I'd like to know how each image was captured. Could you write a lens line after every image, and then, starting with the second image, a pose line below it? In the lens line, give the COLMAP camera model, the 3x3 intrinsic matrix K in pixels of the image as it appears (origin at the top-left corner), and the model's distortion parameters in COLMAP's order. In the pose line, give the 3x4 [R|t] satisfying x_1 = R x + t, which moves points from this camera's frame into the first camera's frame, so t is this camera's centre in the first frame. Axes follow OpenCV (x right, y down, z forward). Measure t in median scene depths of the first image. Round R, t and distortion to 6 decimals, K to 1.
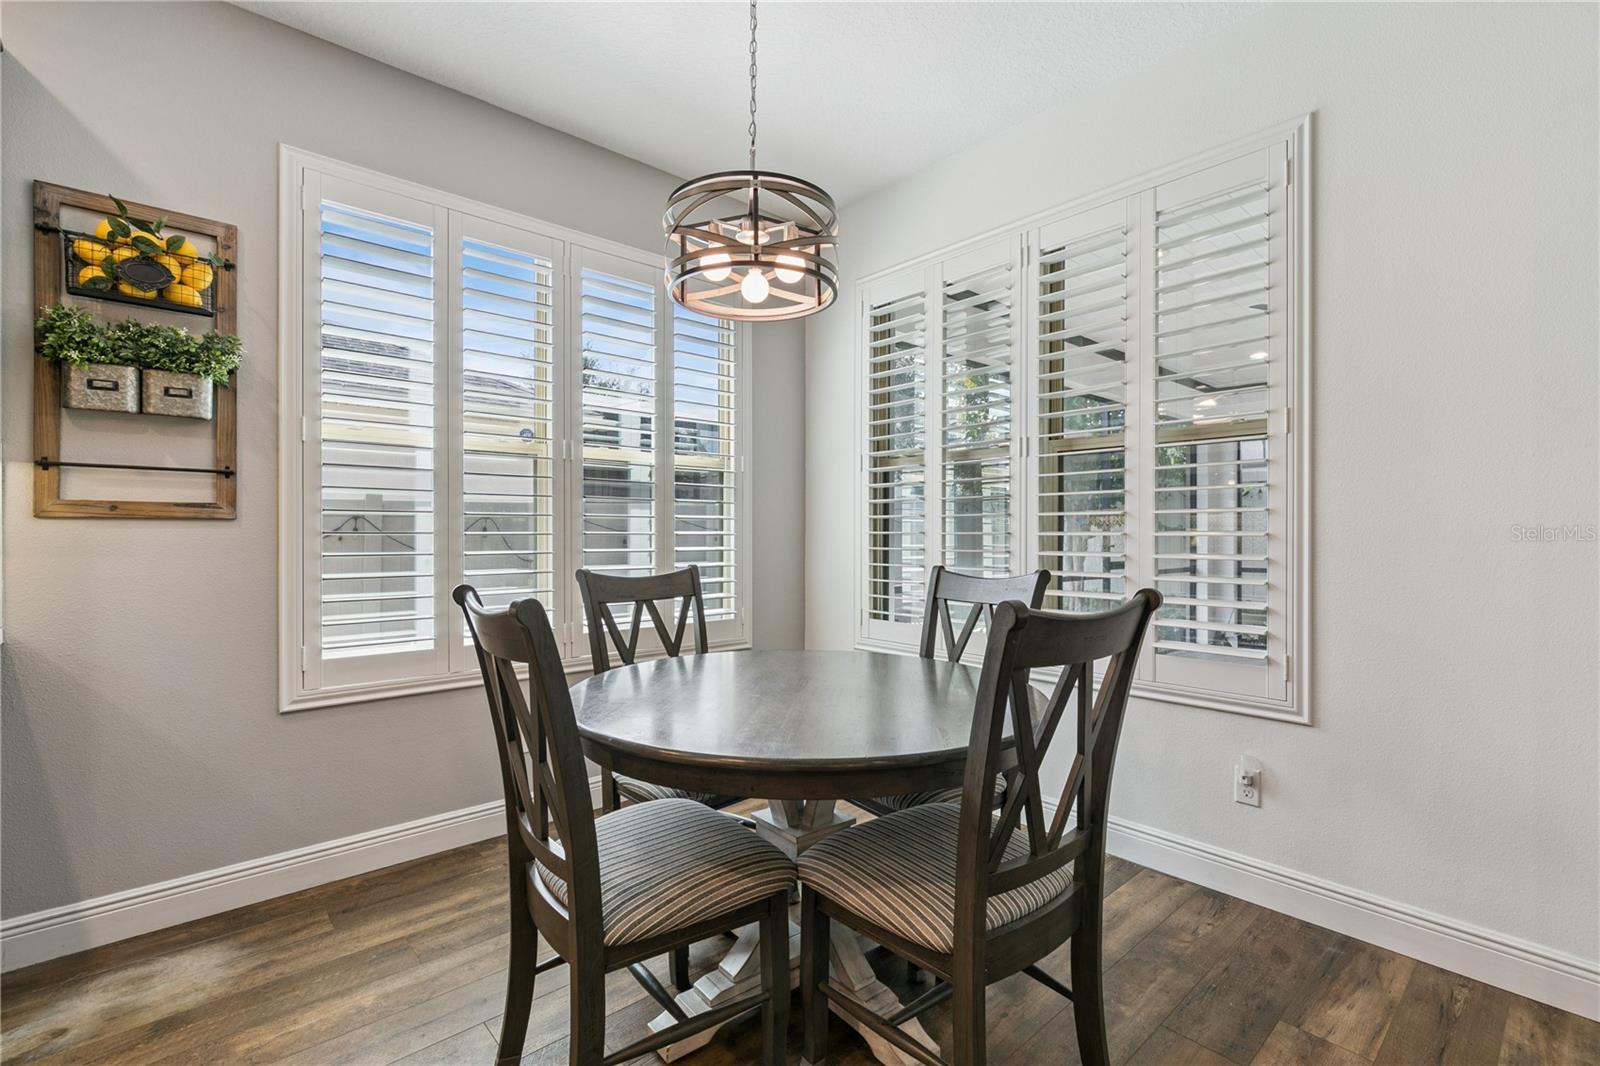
lens RADIAL K [[719.2, 0, 807.9], [0, 719.2, 531.6], [0, 0, 1]] dist [0.004371, 0.000219]
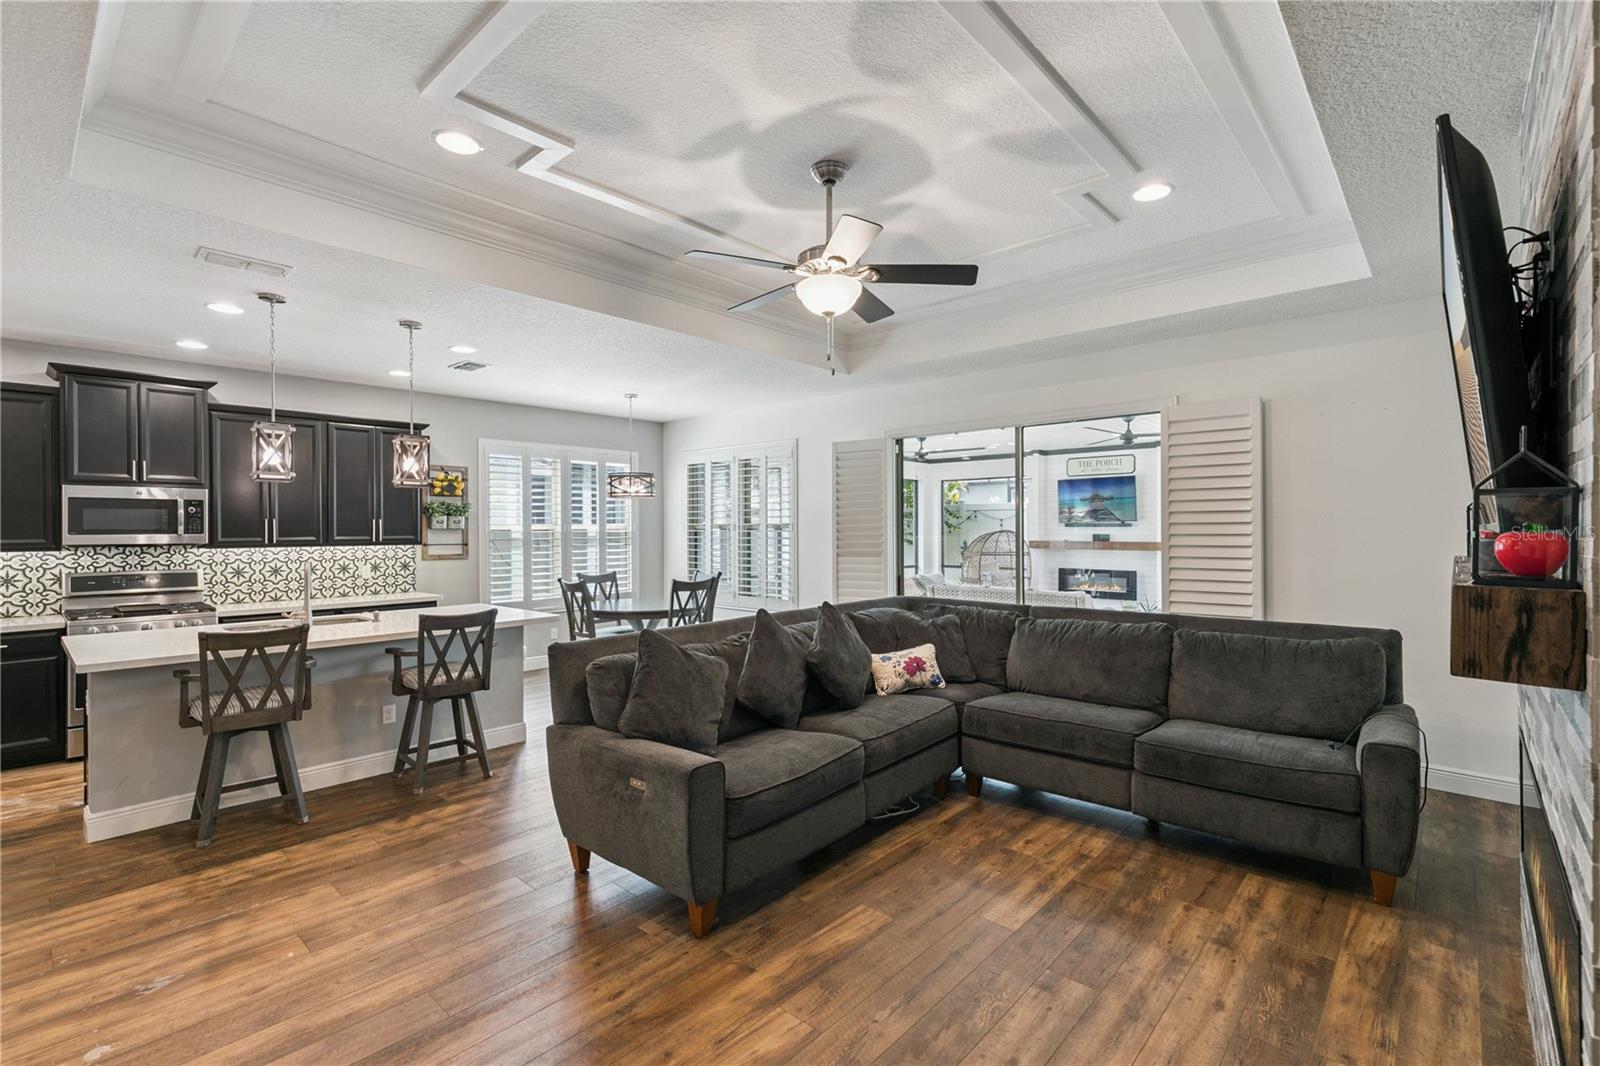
lens RADIAL K [[719.2, 0, 813.2], [0, 719.2, 533.6], [0, 0, 1]] dist [0.004371, 0.000219]
pose [[0.993512, -0.005346, 0.113602, 0.348778], [0.004389, 0.999953, 0.008674, -0.141688], [-0.113643, -0.008119, 0.993488, -2.228444]]
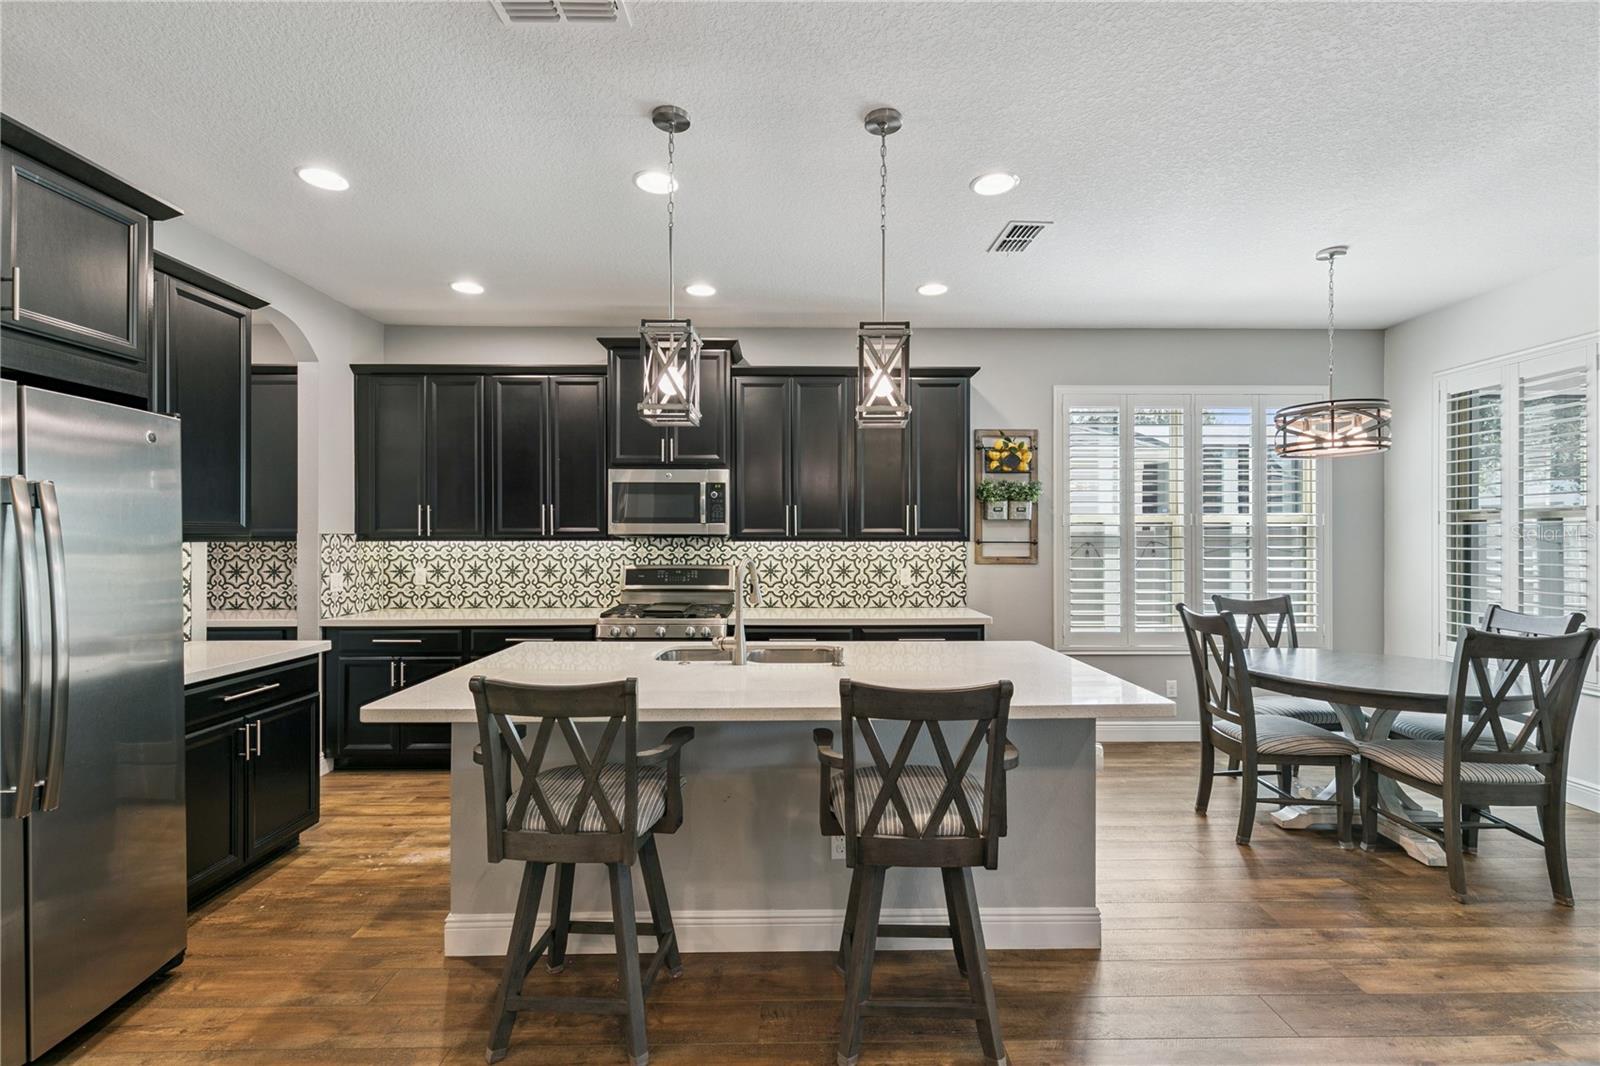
lens RADIAL K [[719.2, 0, 802.8], [0, 719.2, 534.6], [0, 0, 1]] dist [0.004371, 0.000219]
pose [[0.755492, -0.002082, -0.655155, 0.090582], [0.000648, 0.999997, -0.002430, -0.095021], [0.655158, 0.001411, 0.755491, -1.049593]]
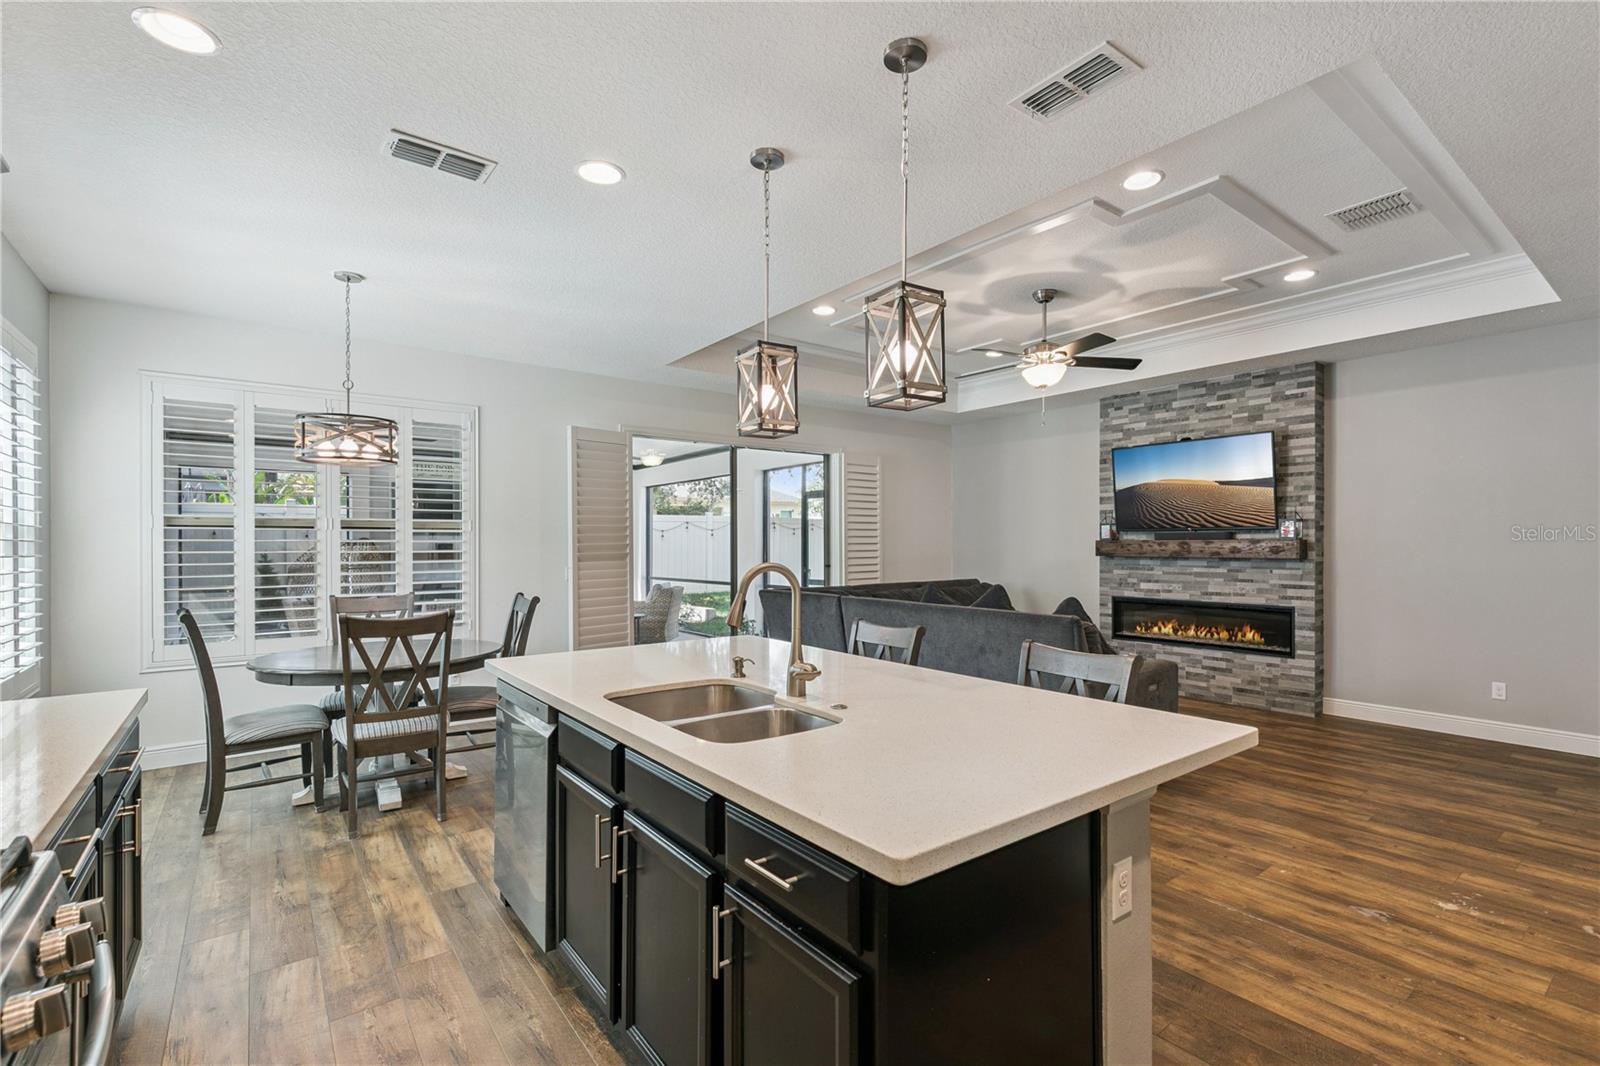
lens RADIAL K [[719.2, 0, 812.3], [0, 719.2, 547.9], [0, 0, 1]] dist [0.004371, 0.000219]
pose [[0.071945, -0.006511, 0.997387, -1.623535], [0.003242, 0.999975, 0.006294, -0.085343], [-0.997403, 0.002781, 0.071965, -0.345175]]
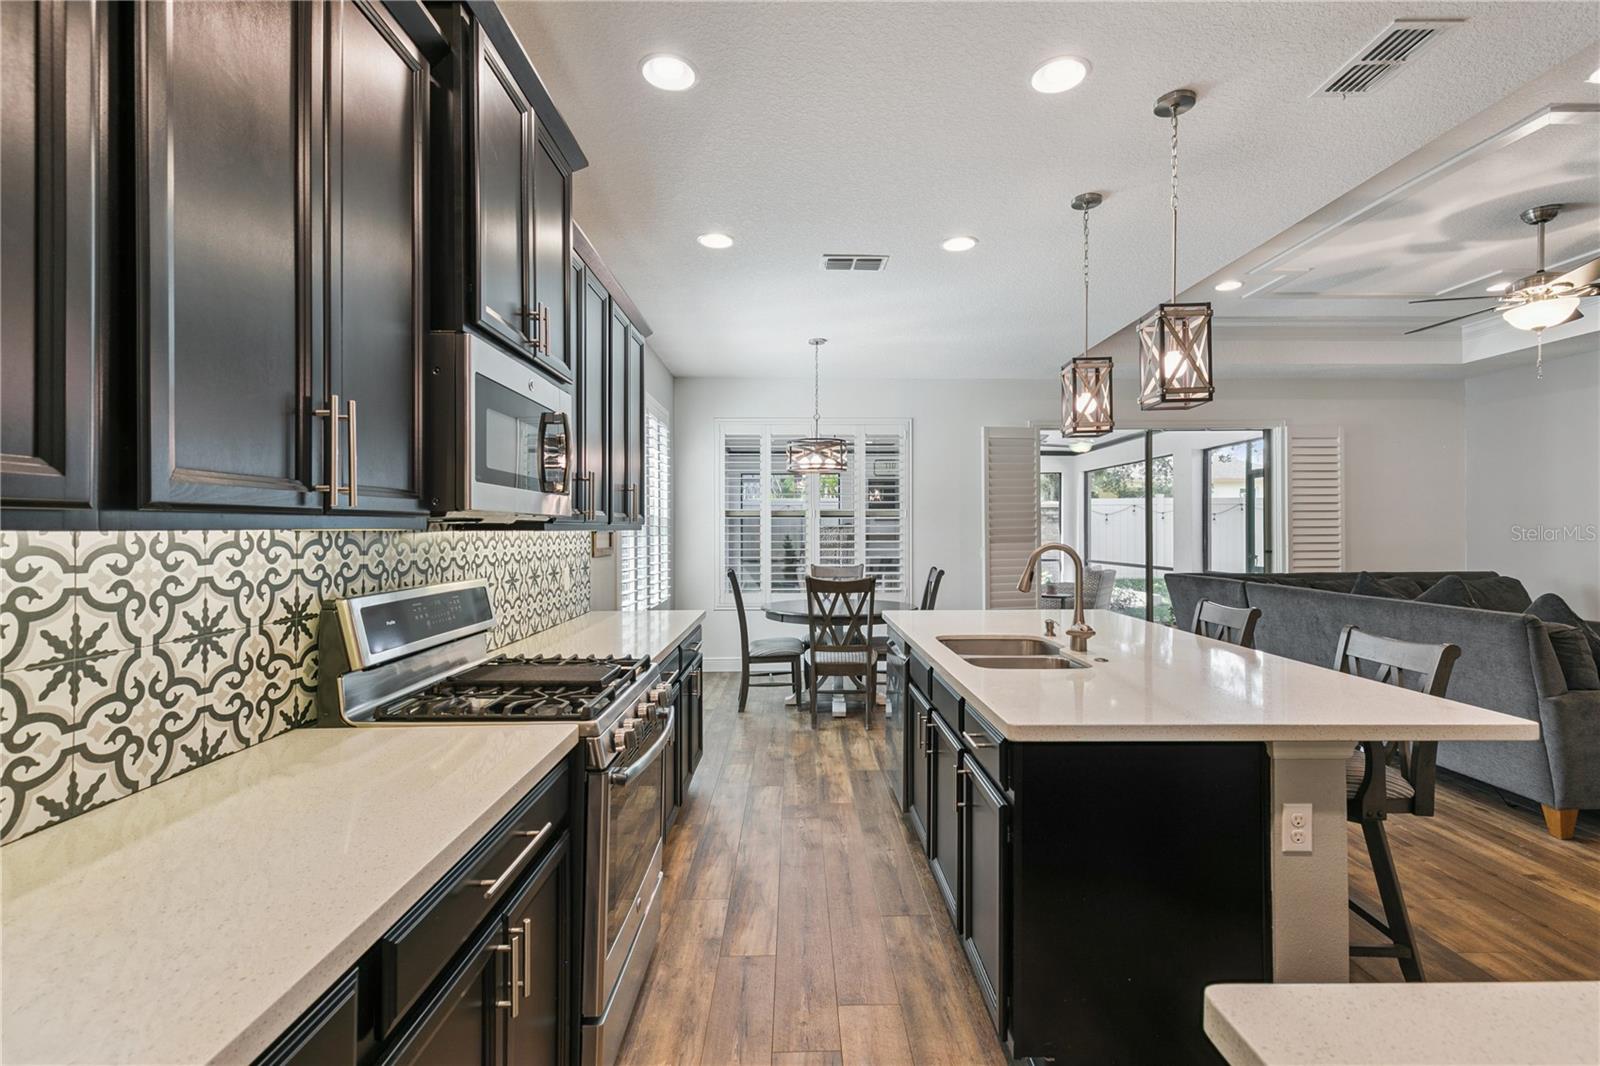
lens RADIAL K [[719.2, 0, 816.6], [0, 719.2, 532.8], [0, 0, 1]] dist [0.004371, 0.000219]
pose [[0.646895, -0.007342, 0.762543, -1.843963], [0.004859, 0.999973, 0.005505, -0.085303], [-0.762563, 0.000144, 0.646914, -0.680106]]
